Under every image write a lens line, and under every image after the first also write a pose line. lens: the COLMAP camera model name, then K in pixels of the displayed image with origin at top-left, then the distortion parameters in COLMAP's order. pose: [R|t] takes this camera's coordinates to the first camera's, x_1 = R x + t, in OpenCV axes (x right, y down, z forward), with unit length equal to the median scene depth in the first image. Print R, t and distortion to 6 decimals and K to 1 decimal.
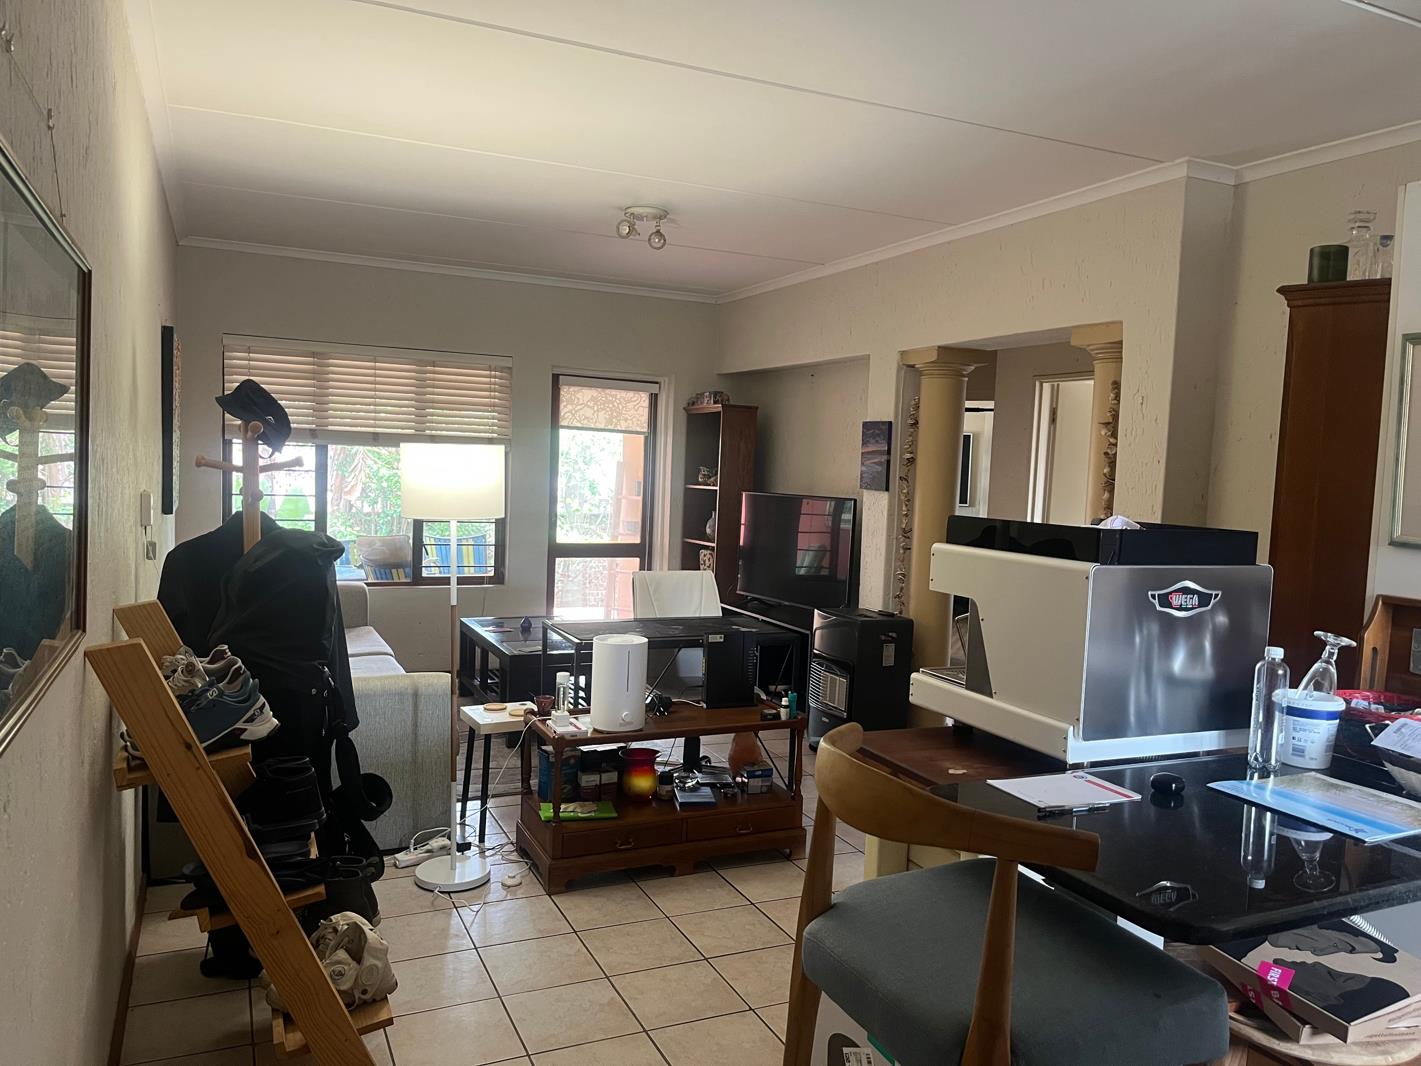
lens RADIAL K [[1073.0, 0, 713.6], [0, 1073.0, 533.3], [0, 0, 1]] dist [0.023126, -0.037215]
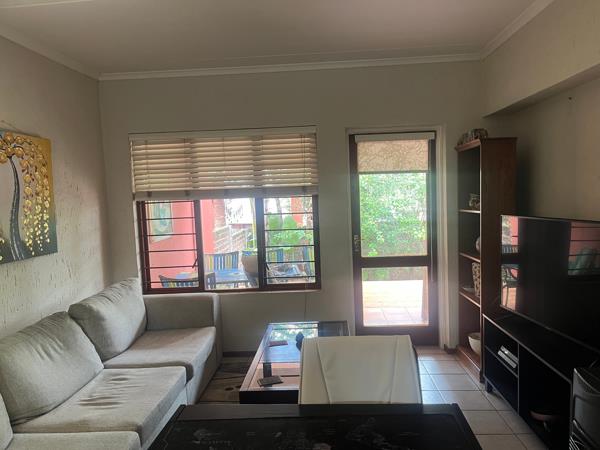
lens RADIAL K [[453.1, 0, 300.0], [0, 453.1, 228.9], [0, 0, 1]] dist [0.023126, -0.037215]
pose [[0.883342, -0.040748, -0.466955, 0.056931], [0.046243, 0.998930, 0.000309, -0.031588], [0.466443, -0.021866, 0.884281, 0.453734]]
